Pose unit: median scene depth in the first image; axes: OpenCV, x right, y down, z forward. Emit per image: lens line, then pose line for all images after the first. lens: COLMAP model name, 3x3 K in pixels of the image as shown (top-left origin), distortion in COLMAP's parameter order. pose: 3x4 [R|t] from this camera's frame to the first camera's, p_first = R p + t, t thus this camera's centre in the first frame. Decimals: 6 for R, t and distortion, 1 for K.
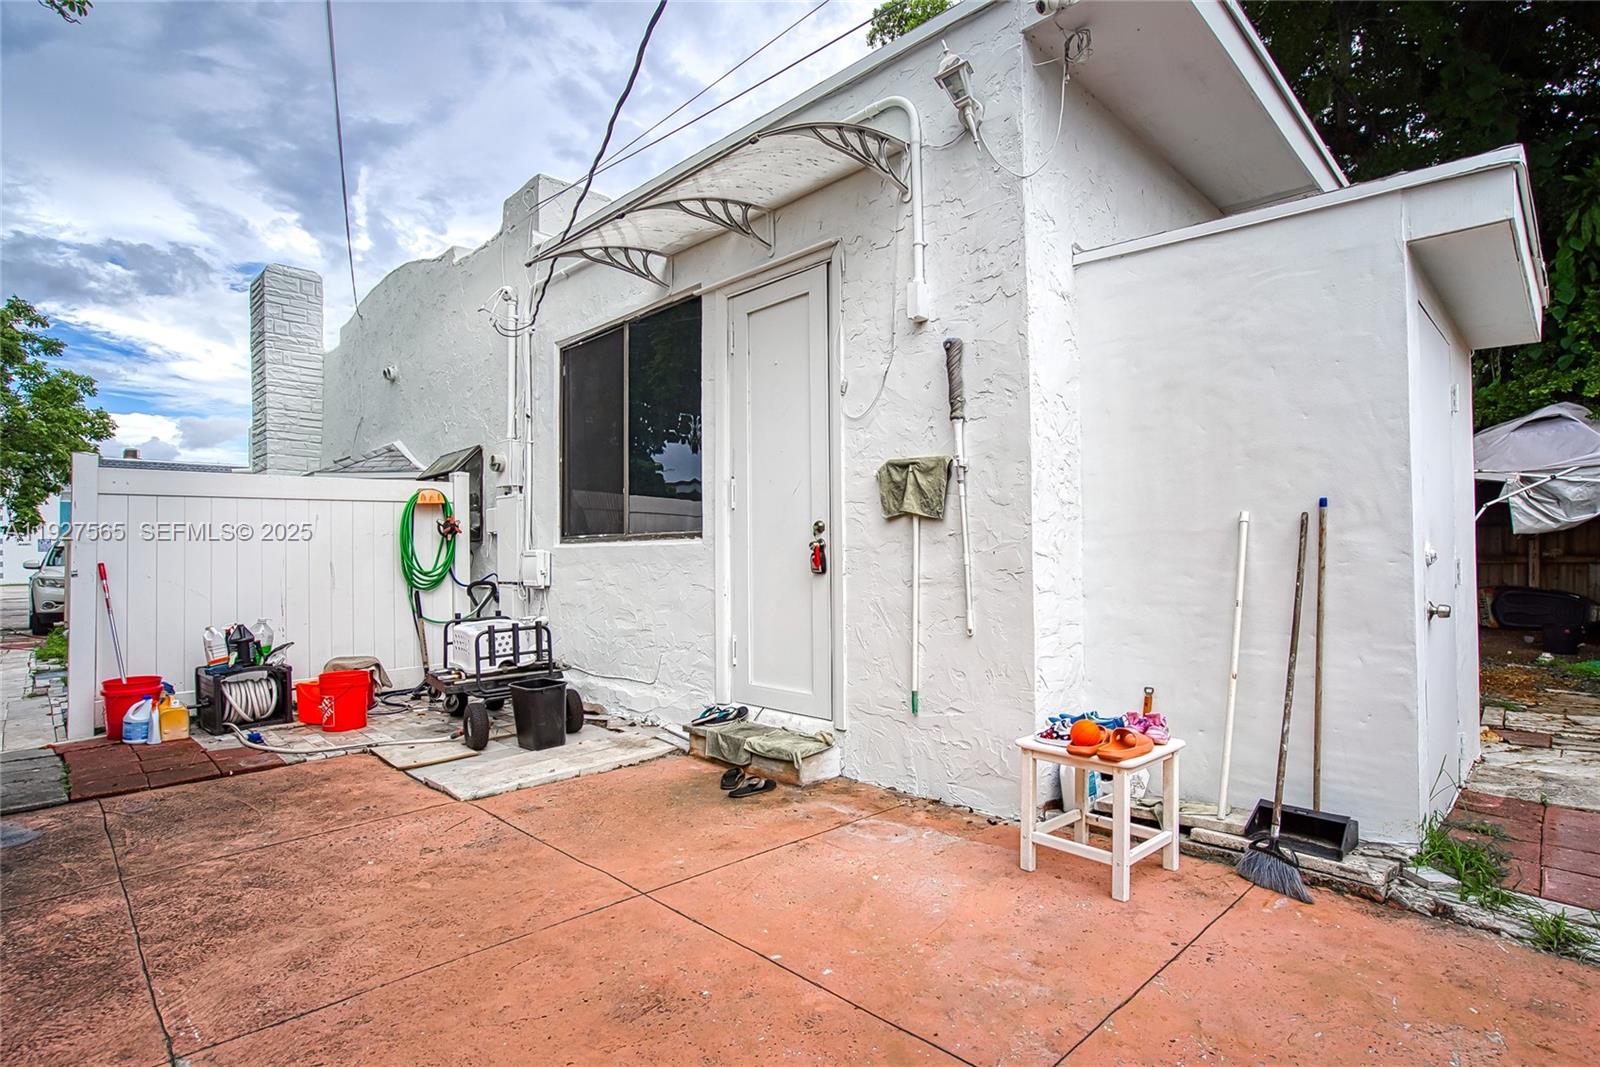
lens RADIAL K [[755.9, 0, 781.2], [0, 755.9, 532.2], [0, 0, 1]] dist [-0.054753, 0.021257]
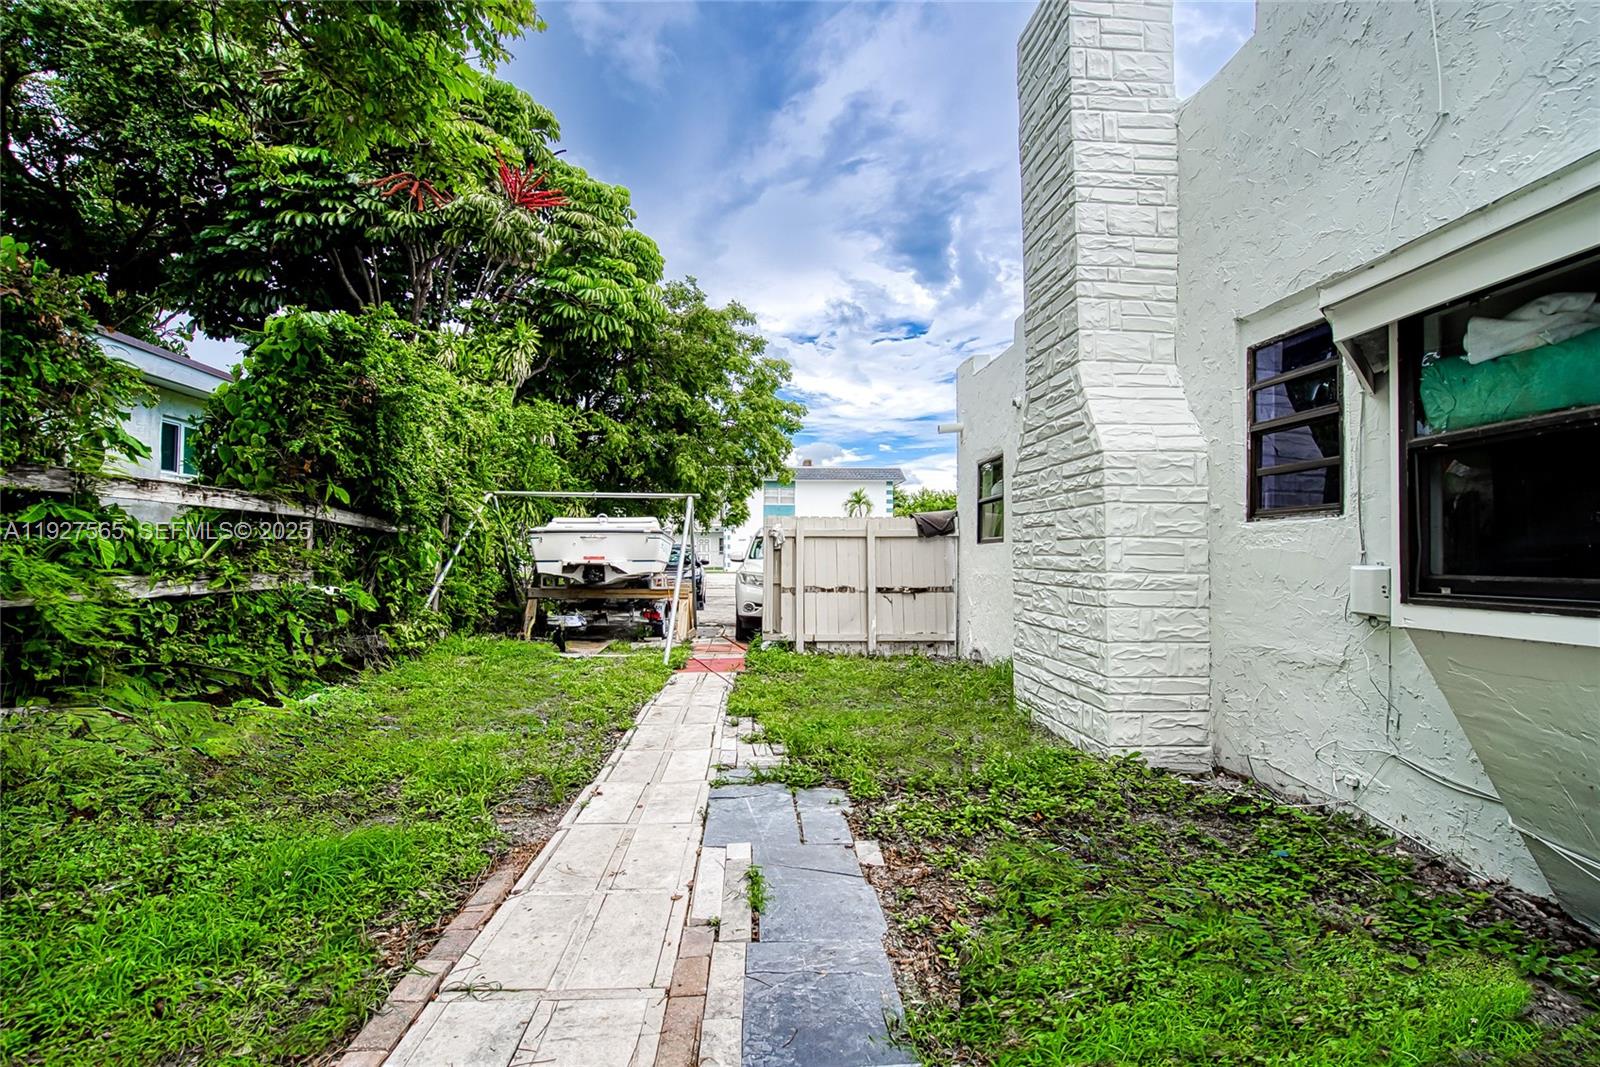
lens RADIAL K [[755.9, 0, 781.2], [0, 755.9, 532.2], [0, 0, 1]] dist [-0.054753, 0.021257]
pose [[0.725226, -0.000848, -0.688510, -0.379978], [-0.007247, 0.999934, -0.008866, 0.022722], [0.688473, 0.011420, 0.725172, 0.395152]]
